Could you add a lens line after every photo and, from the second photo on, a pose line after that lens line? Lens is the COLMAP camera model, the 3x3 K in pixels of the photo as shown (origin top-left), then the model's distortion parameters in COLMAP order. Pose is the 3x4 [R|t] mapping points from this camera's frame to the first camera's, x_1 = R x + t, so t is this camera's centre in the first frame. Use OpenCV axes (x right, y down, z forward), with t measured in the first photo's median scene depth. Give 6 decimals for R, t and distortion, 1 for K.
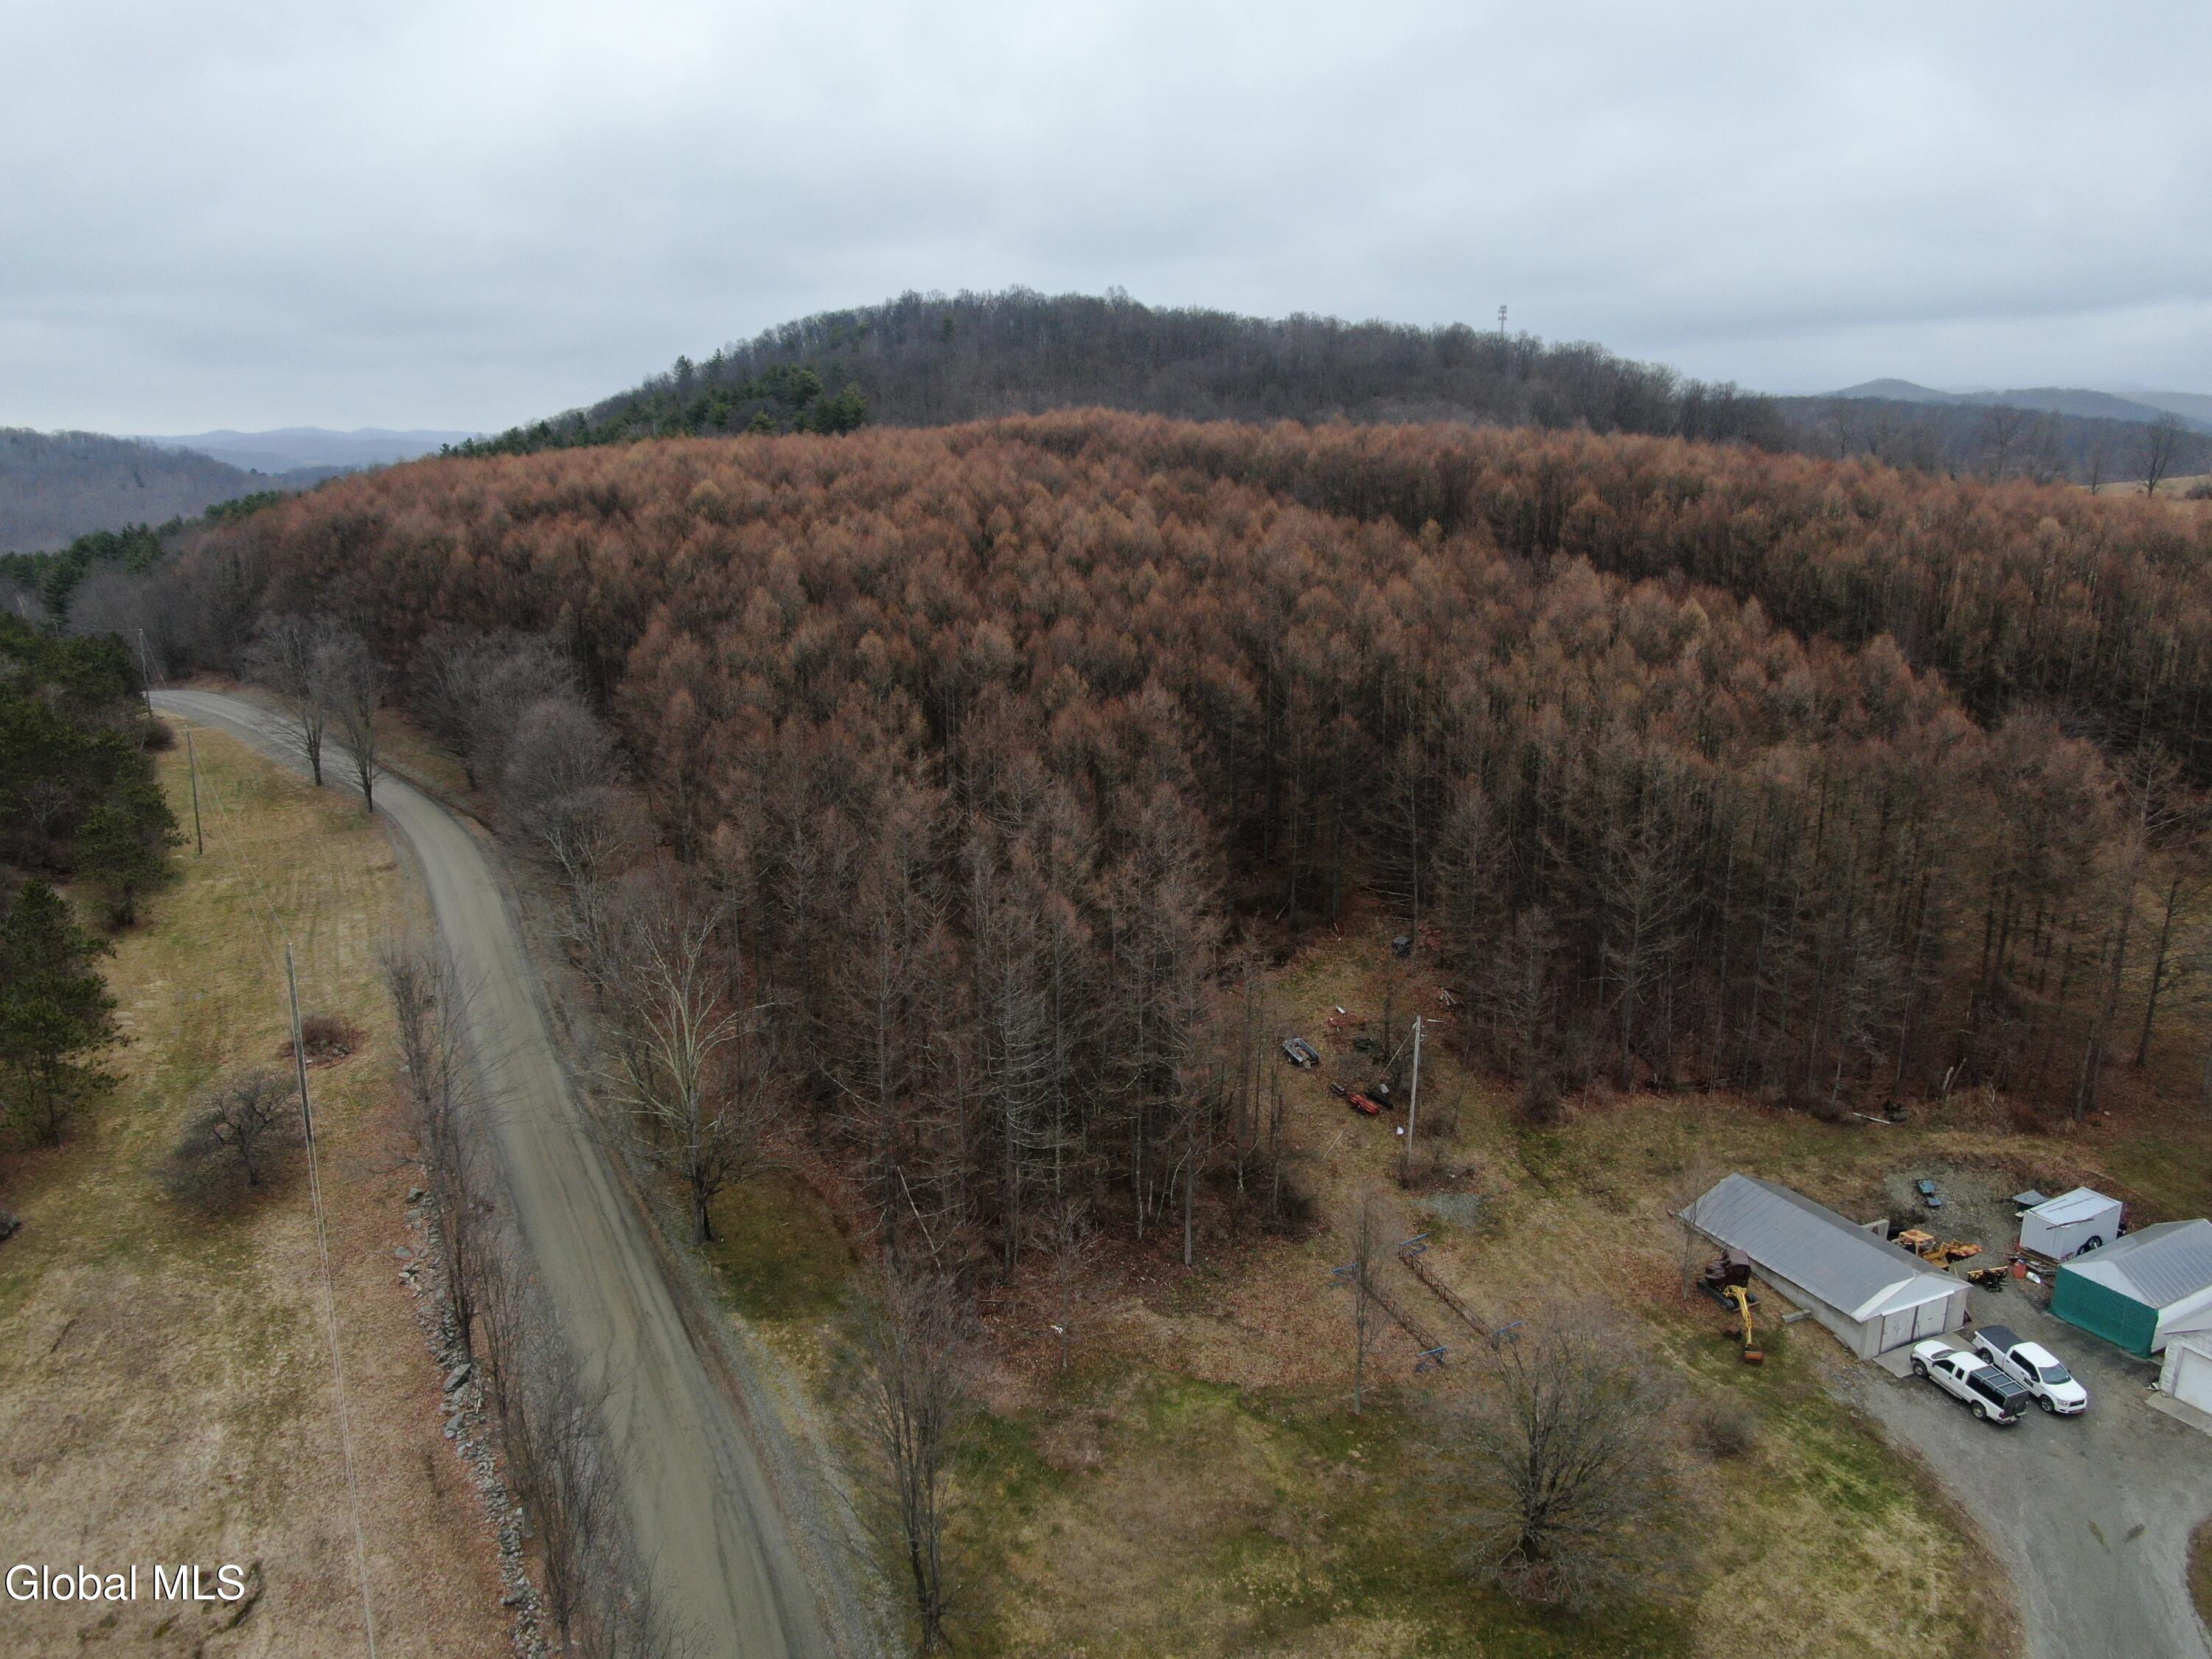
lens RADIAL K [[1584.3, 0, 1105.4], [0, 1584.3, 833.1], [0, 0, 1]] dist [-0.023254, 0.007319]
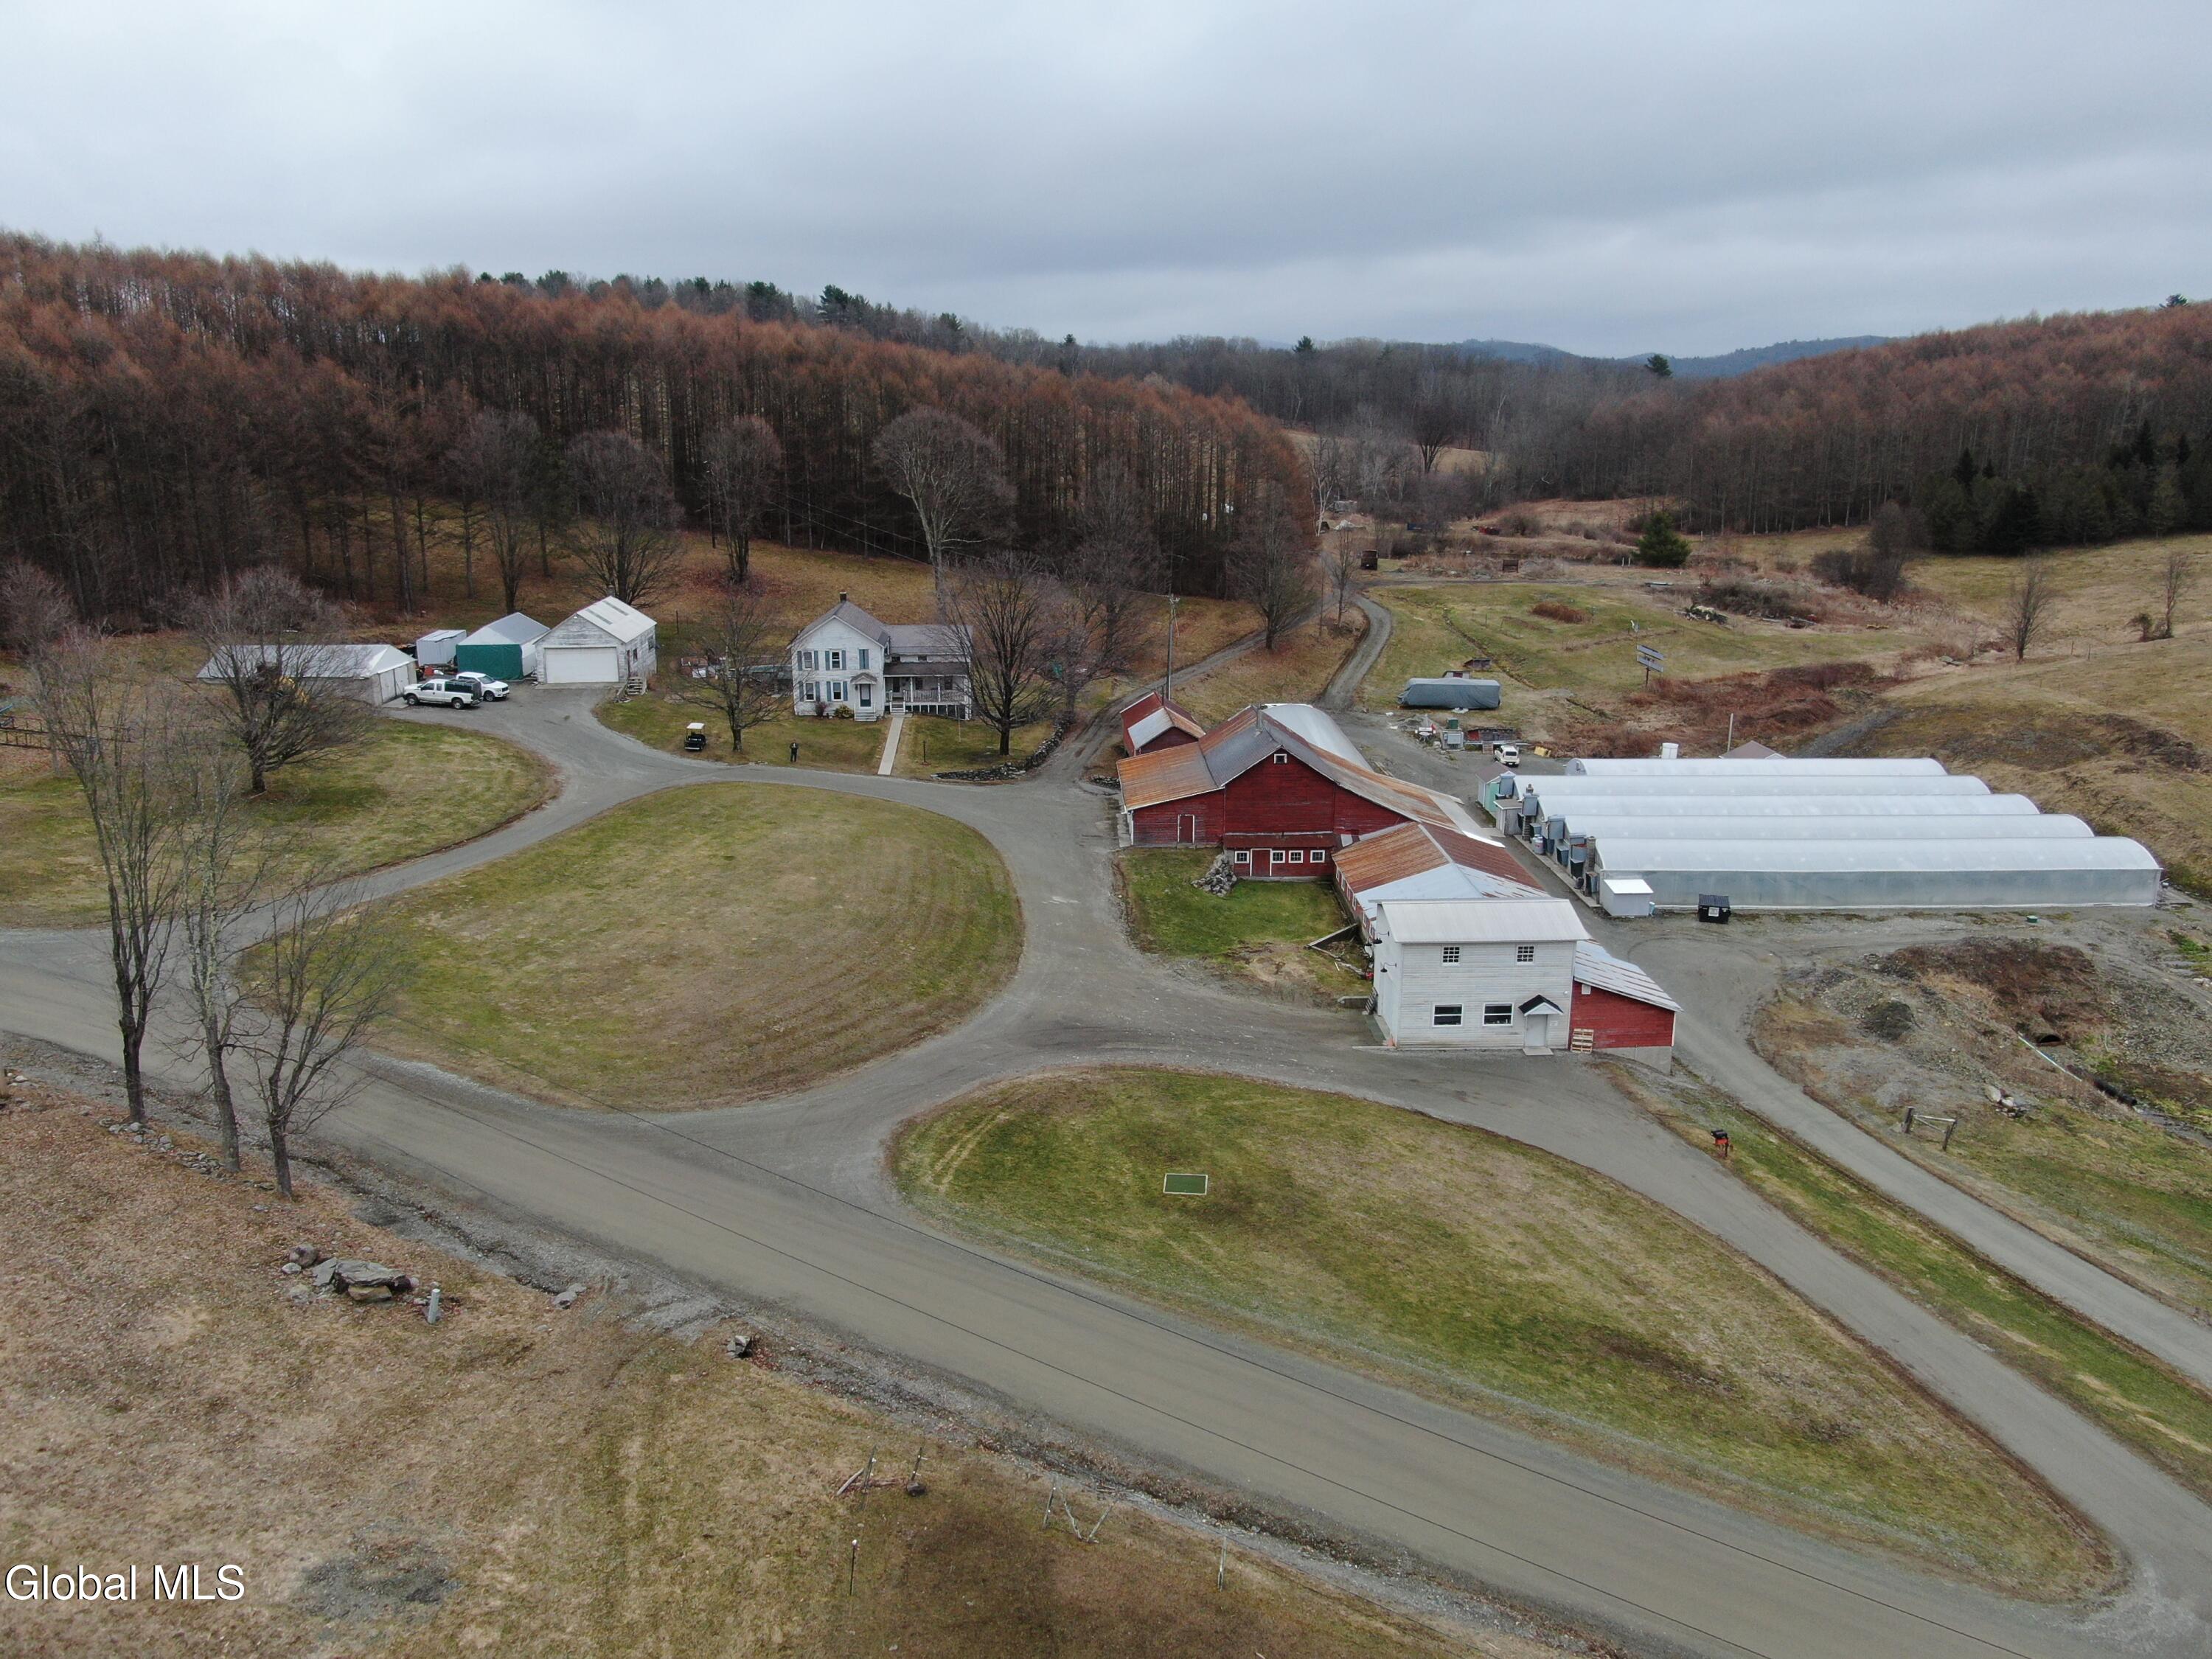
lens RADIAL K [[1584.3, 0, 1107.6], [0, 1584.3, 836.4], [0, 0, 1]] dist [-0.023254, 0.007319]
pose [[0.416278, -0.233665, 0.878700, -0.449021], [0.221343, 0.963384, 0.151324, 0.319754], [-0.881884, 0.131501, 0.452756, -0.190061]]
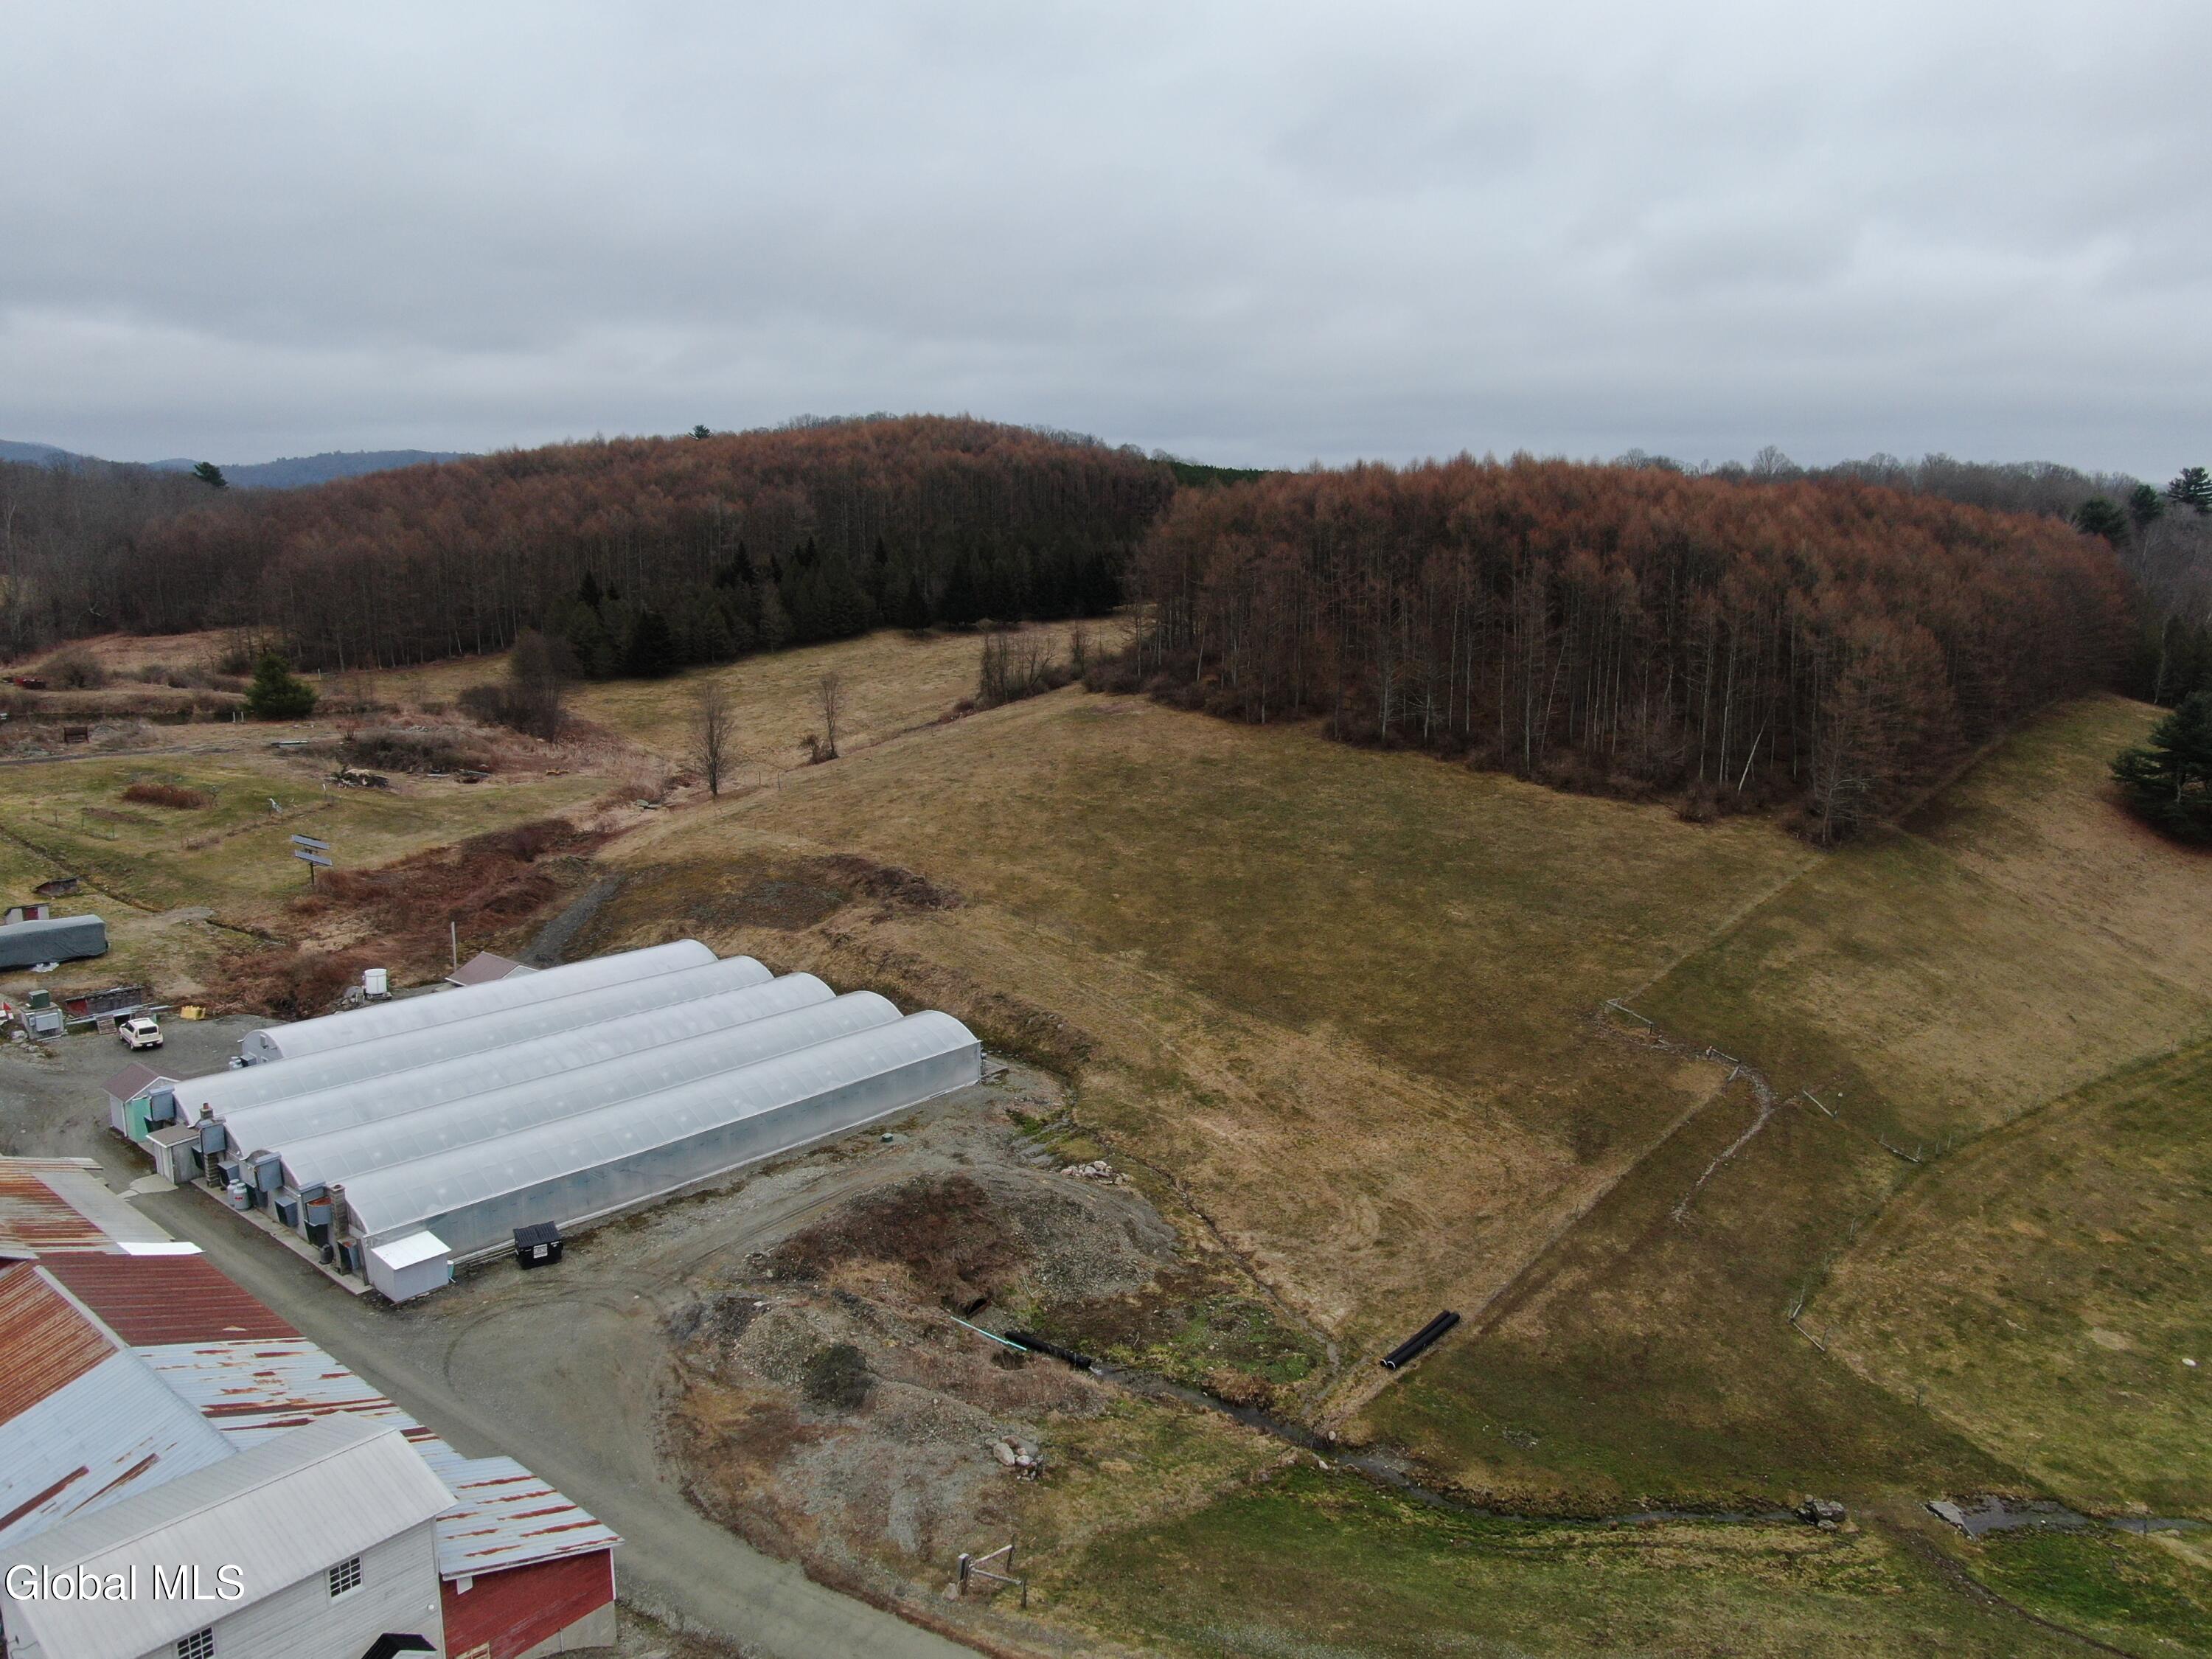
lens RADIAL K [[1584.3, 0, 1106.2], [0, 1584.3, 838.0], [0, 0, 1]] dist [-0.023254, 0.007319]
pose [[-0.399992, -0.176703, 0.899323, -0.107563], [0.210497, 0.937297, 0.277788, 0.283663], [-0.892019, 0.300418, -0.337715, -0.108448]]
